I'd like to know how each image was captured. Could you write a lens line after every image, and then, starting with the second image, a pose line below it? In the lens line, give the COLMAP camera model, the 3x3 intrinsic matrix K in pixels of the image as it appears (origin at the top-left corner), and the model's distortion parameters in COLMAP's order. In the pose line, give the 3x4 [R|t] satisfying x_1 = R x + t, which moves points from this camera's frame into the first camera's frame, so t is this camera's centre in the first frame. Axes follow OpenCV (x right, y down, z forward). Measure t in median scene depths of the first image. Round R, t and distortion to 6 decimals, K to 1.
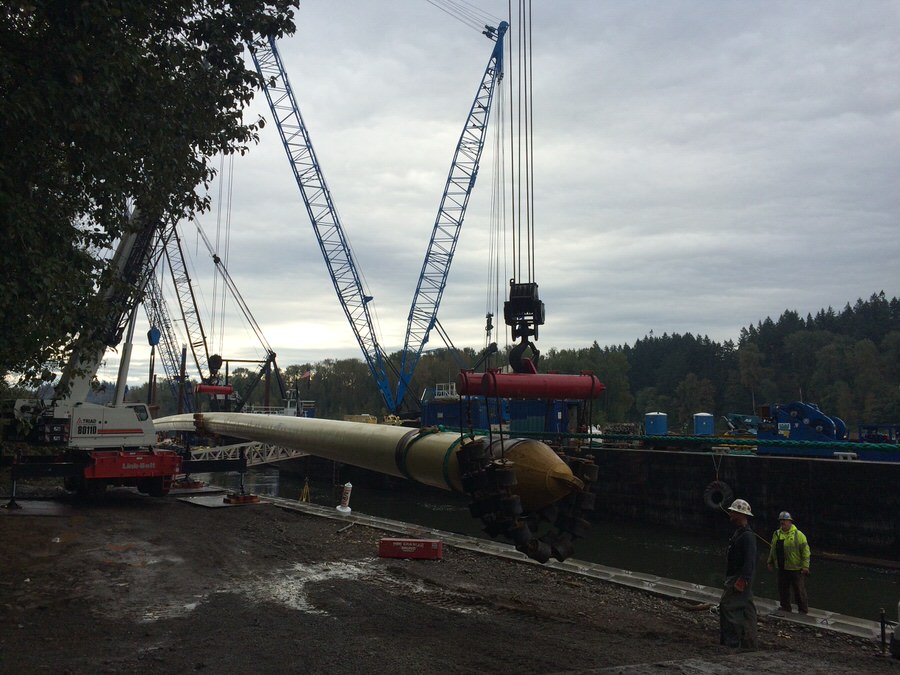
lens RADIAL K [[762.2, 0, 451.9], [0, 762.2, 305.4], [0, 0, 1]] dist [0.063004, -0.069396]
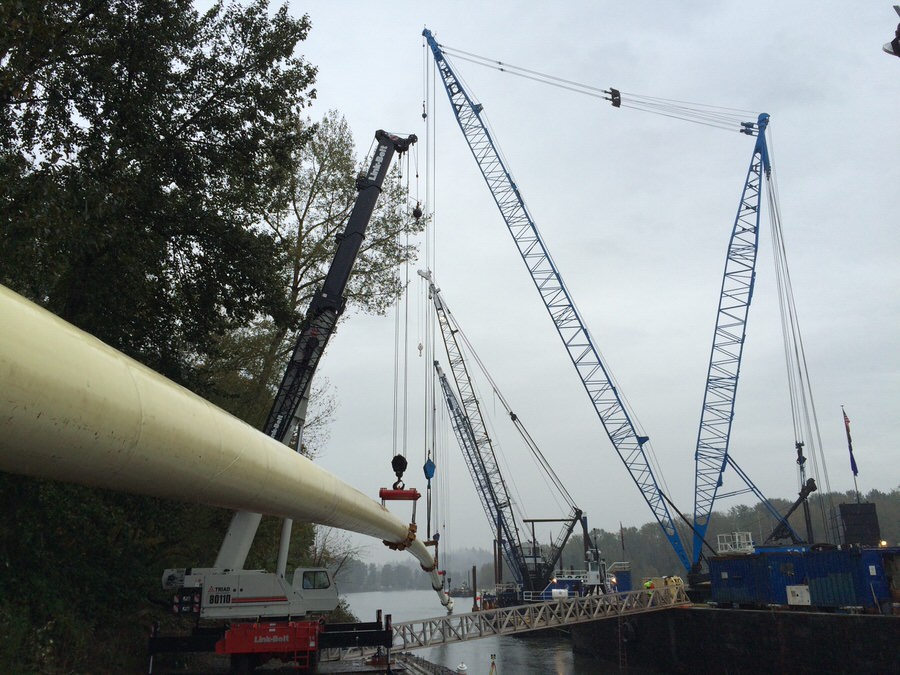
lens RADIAL K [[762.2, 0, 451.9], [0, 762.2, 305.4], [0, 0, 1]] dist [0.063004, -0.069396]
pose [[0.884571, -0.181749, -0.429536, 0.099028], [0.091582, 0.970706, -0.222131, 0.016803], [0.457326, 0.157153, 0.875304, 0.084791]]
